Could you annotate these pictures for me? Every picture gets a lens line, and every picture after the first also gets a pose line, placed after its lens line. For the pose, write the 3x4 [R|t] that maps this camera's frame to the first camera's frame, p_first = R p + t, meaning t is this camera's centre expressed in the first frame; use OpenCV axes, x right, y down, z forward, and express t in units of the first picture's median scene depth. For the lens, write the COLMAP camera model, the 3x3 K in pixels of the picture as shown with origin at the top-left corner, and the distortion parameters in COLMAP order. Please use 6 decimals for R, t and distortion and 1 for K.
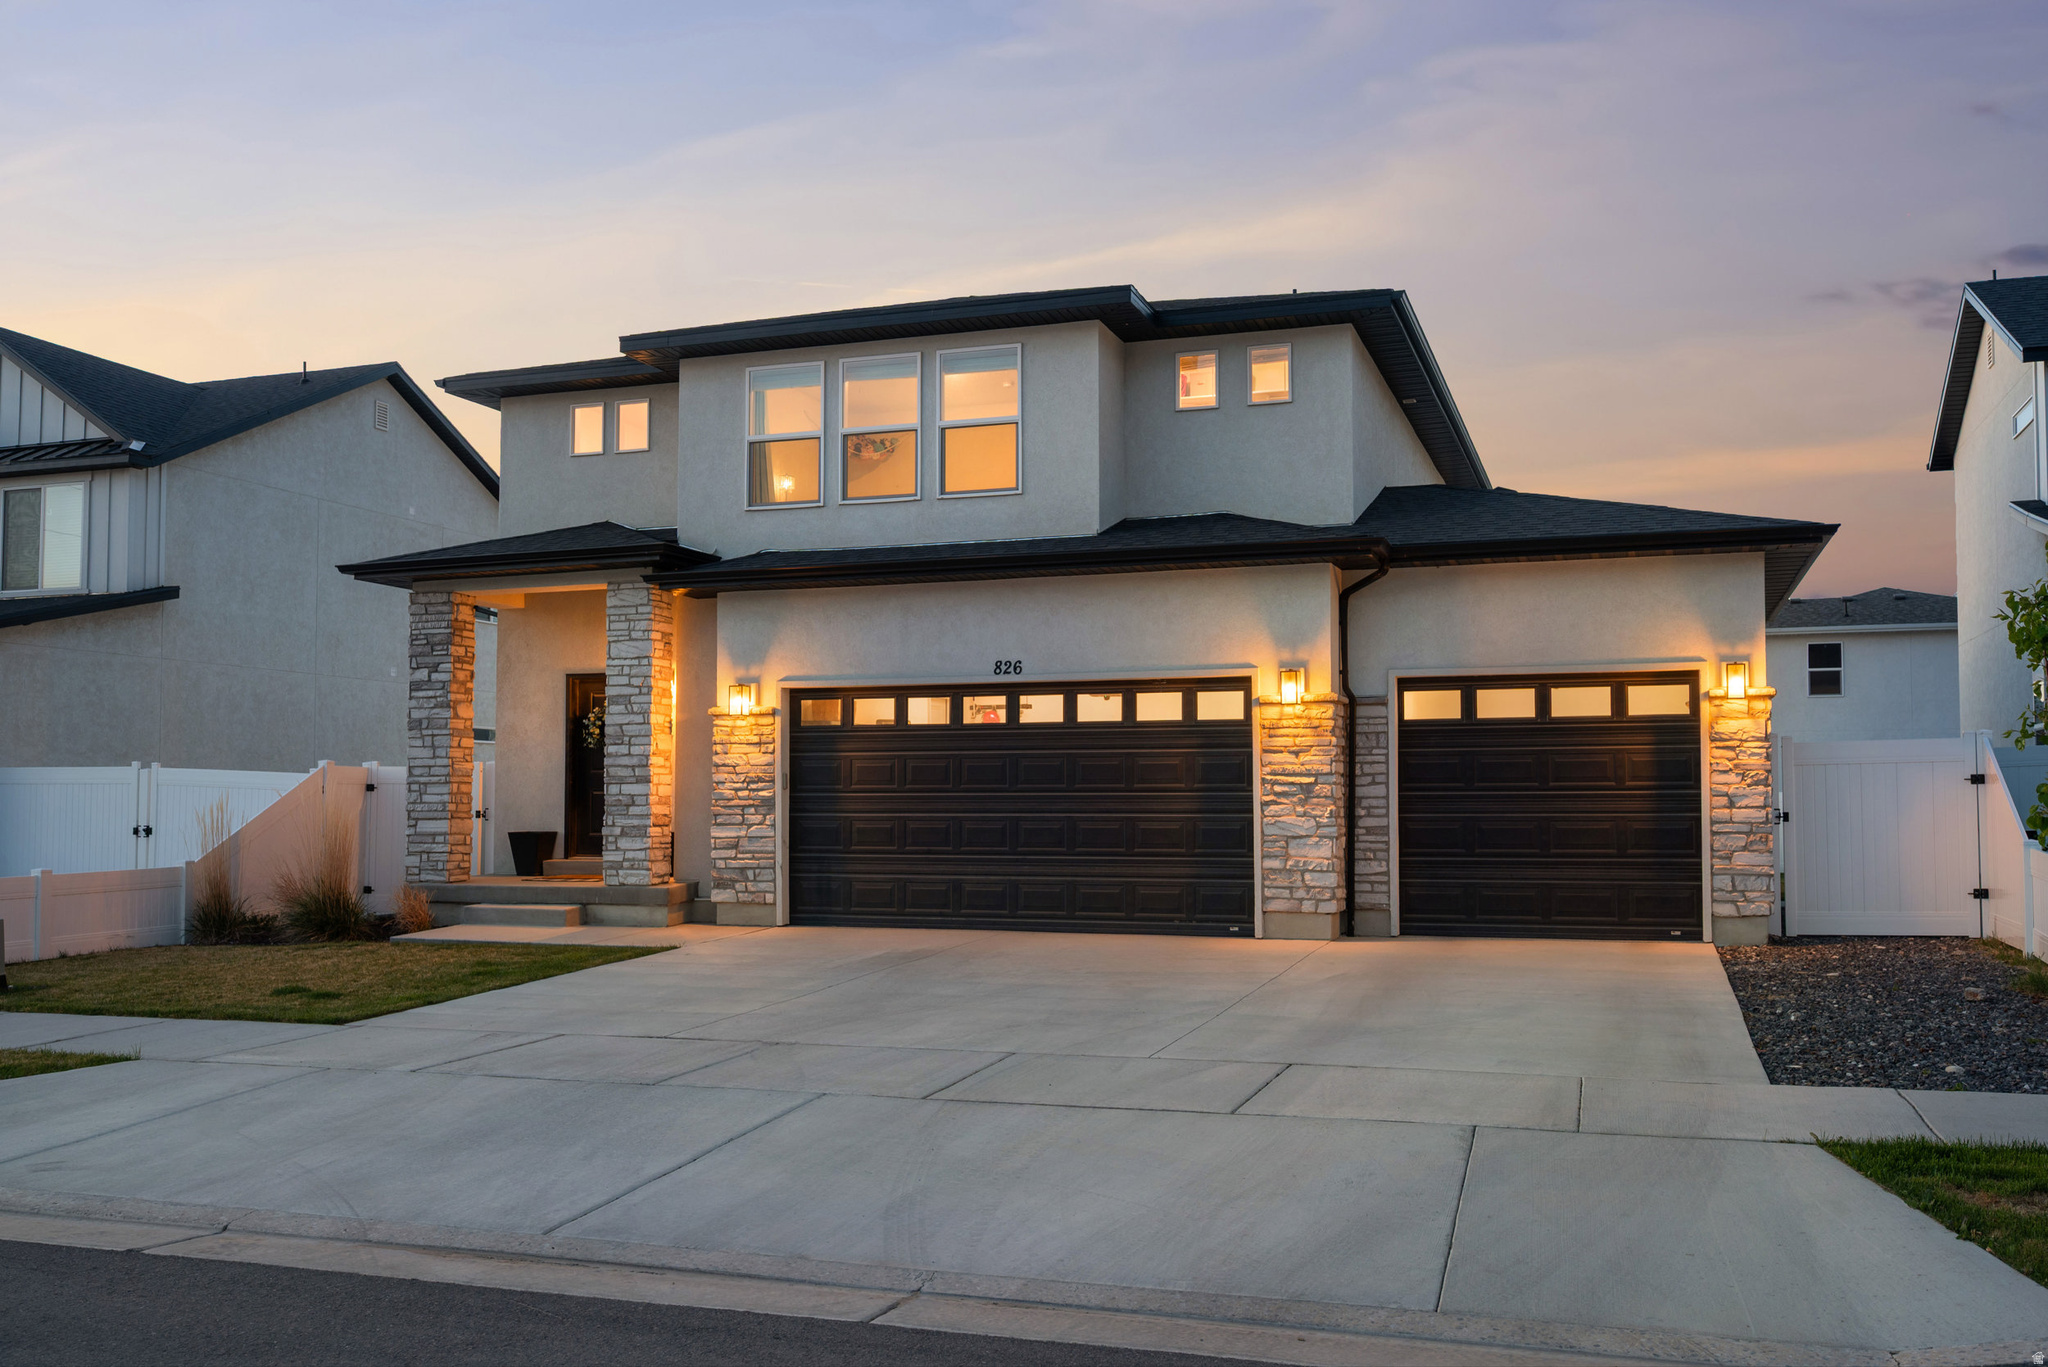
lens RADIAL K [[1787.8, 0, 1024.6], [0, 1787.8, 687.3], [0, 0, 1]] dist [0.000329, -0.007015]
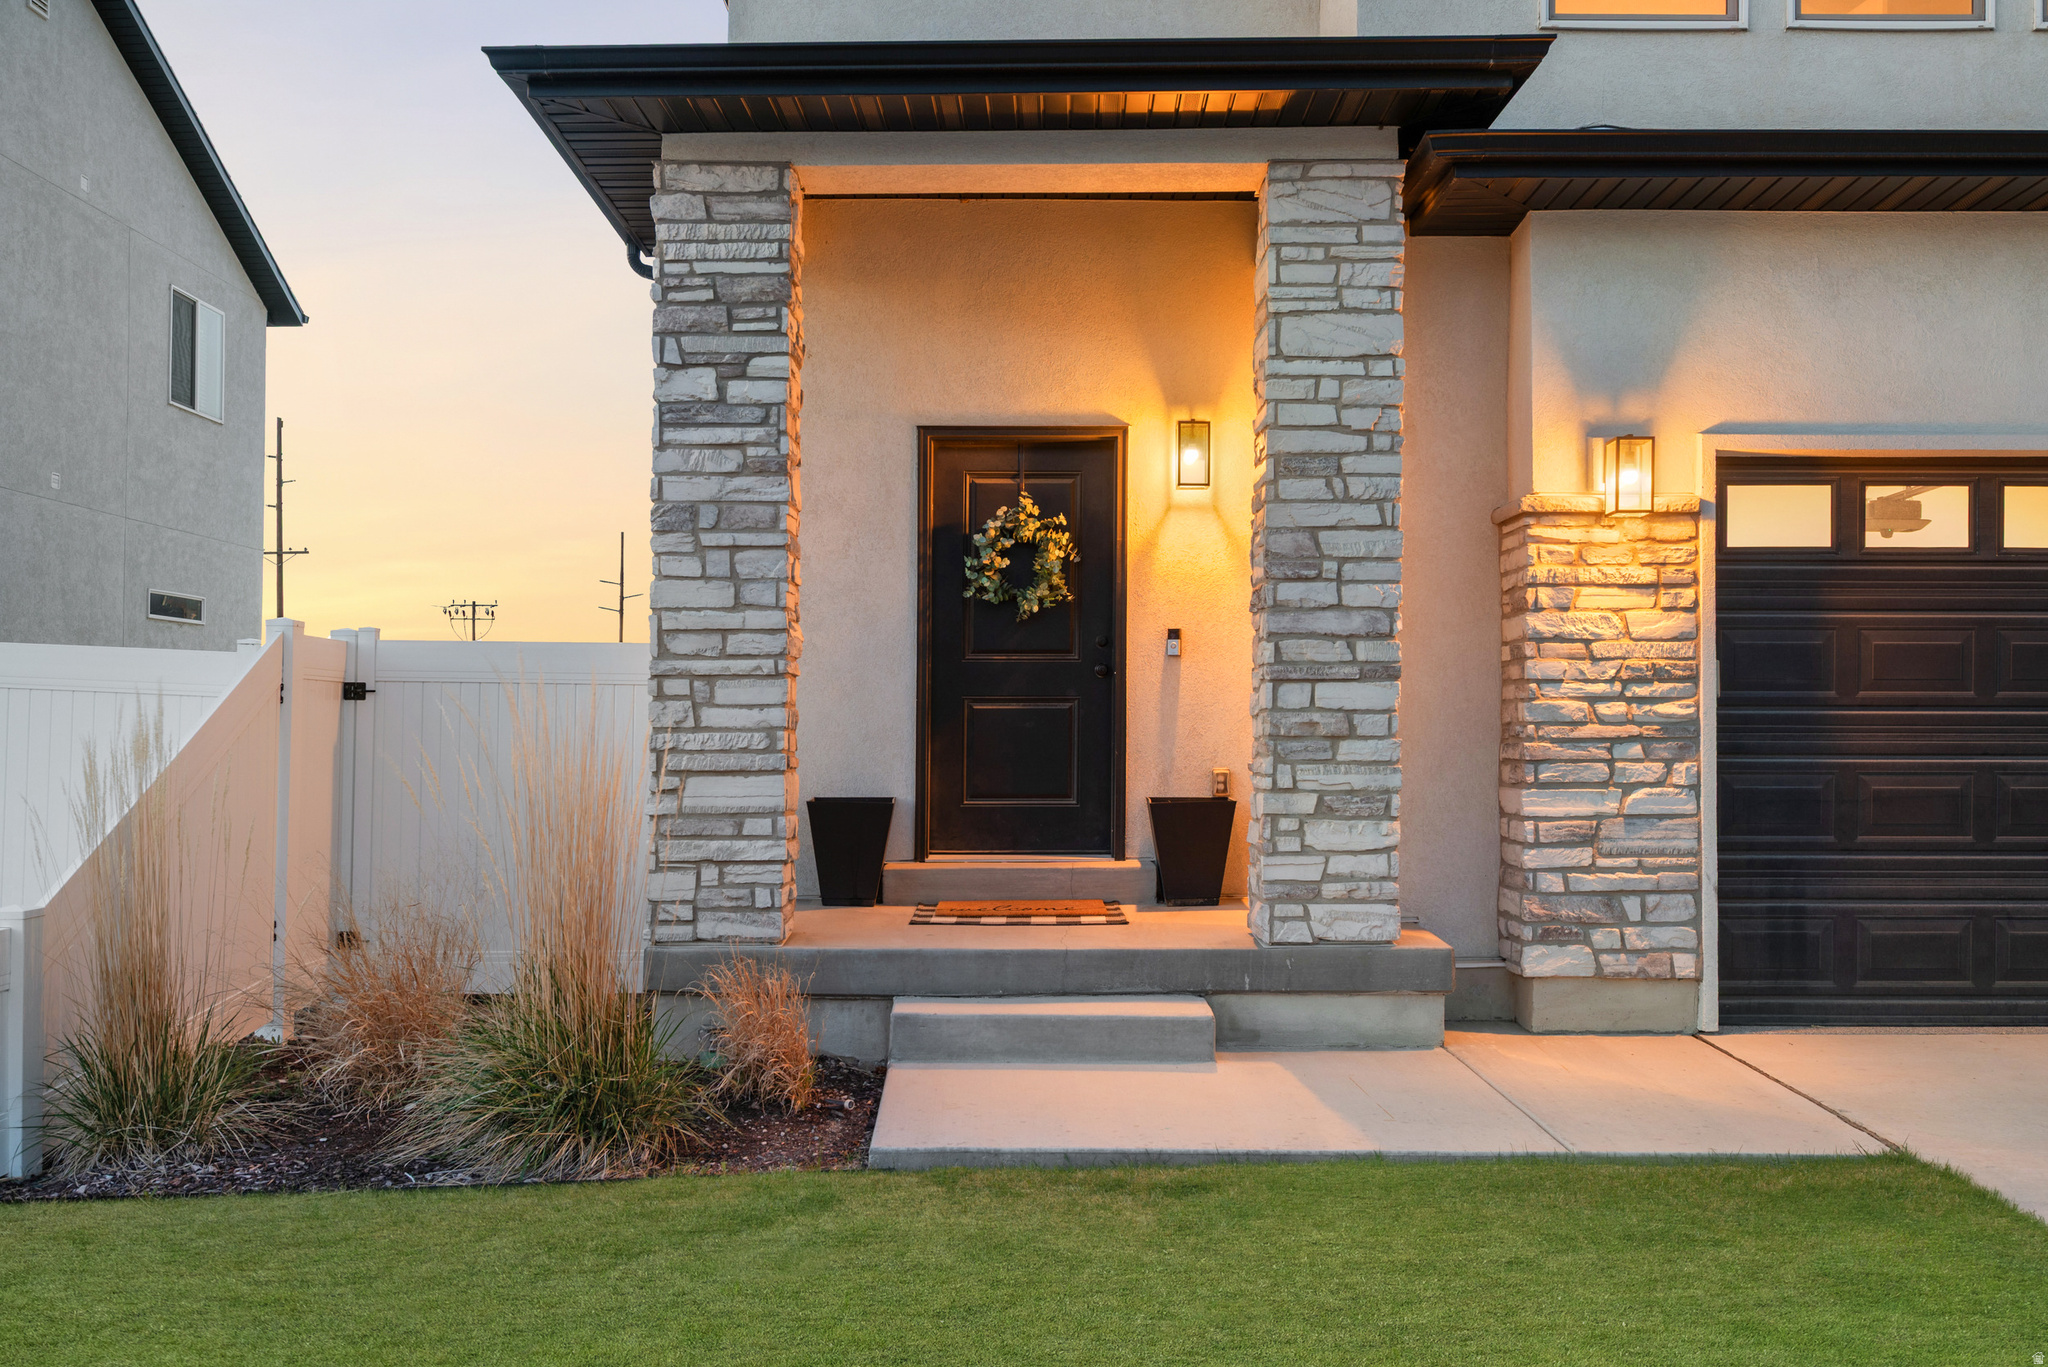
lens RADIAL K [[1787.8, 0, 1022.6], [0, 1787.8, 682.4], [0, 0, 1]] dist [0.000329, -0.007015]
pose [[0.946197, 0.010755, 0.323412, -0.411816], [-0.023599, 0.999080, 0.035818, 0.041818], [-0.322729, -0.041523, 0.945580, 0.655894]]
